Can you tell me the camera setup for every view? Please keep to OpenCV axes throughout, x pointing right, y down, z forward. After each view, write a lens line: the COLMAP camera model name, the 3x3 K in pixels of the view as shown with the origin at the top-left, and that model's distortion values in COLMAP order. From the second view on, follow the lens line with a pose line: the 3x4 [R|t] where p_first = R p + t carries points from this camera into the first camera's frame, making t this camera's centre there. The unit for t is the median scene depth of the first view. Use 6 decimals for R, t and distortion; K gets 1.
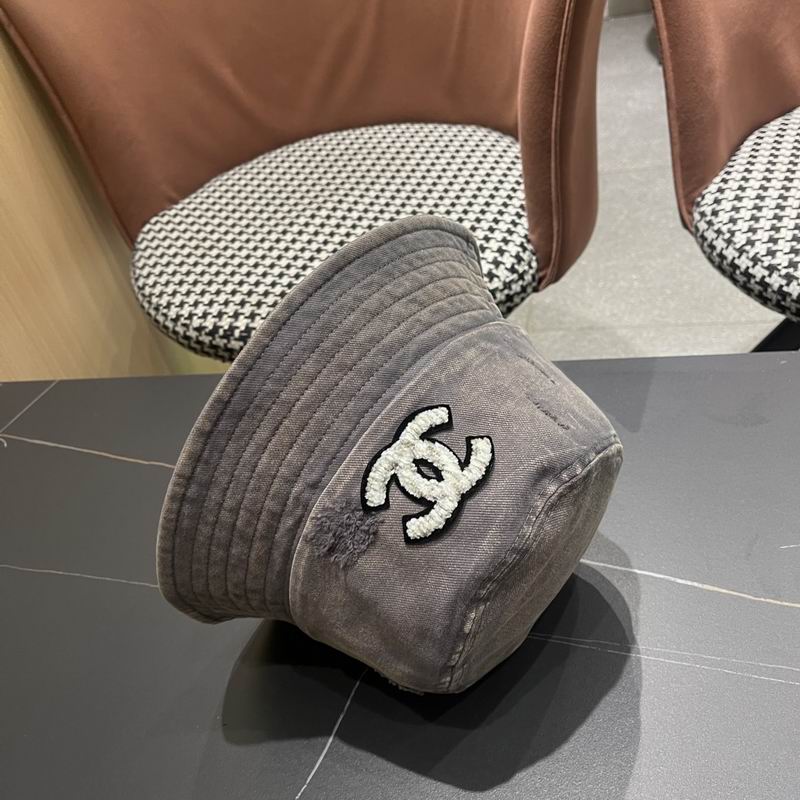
lens RADIAL K [[832.7, 0, 405.2], [0, 832.7, 405.8], [0, 0, 1]] dist [0.013876, 0.000000]
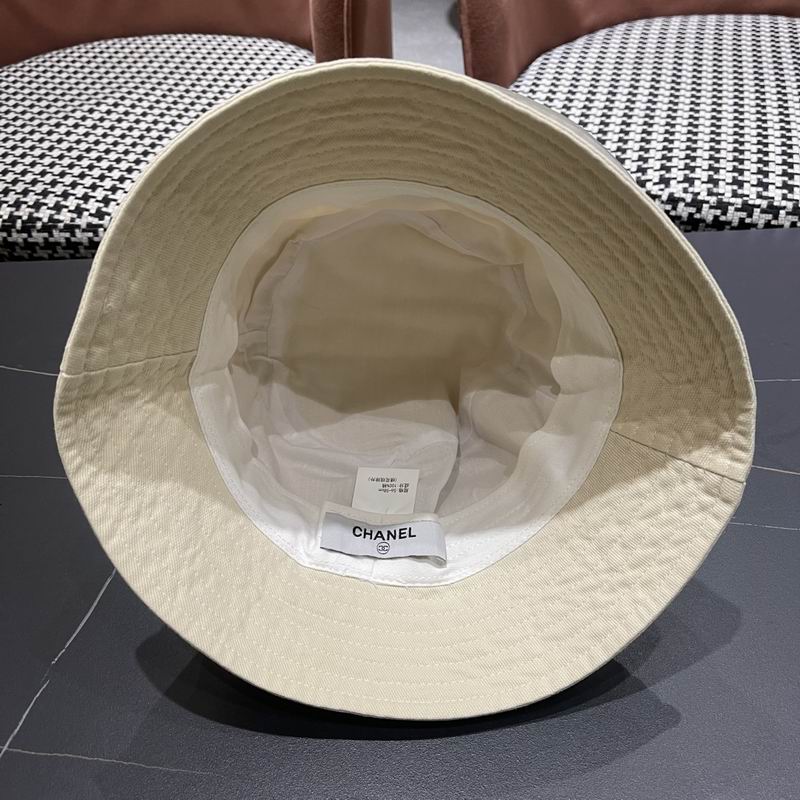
lens RADIAL K [[832.7, 0, 402.1], [0, 832.7, 407.1], [0, 0, 1]] dist [0.013876, 0.000000]
pose [[0.976672, -0.011936, 0.214403, 0.024146], [0.010806, 0.999921, 0.006441, 0.104009], [-0.214463, -0.003974, 0.976724, 0.029174]]
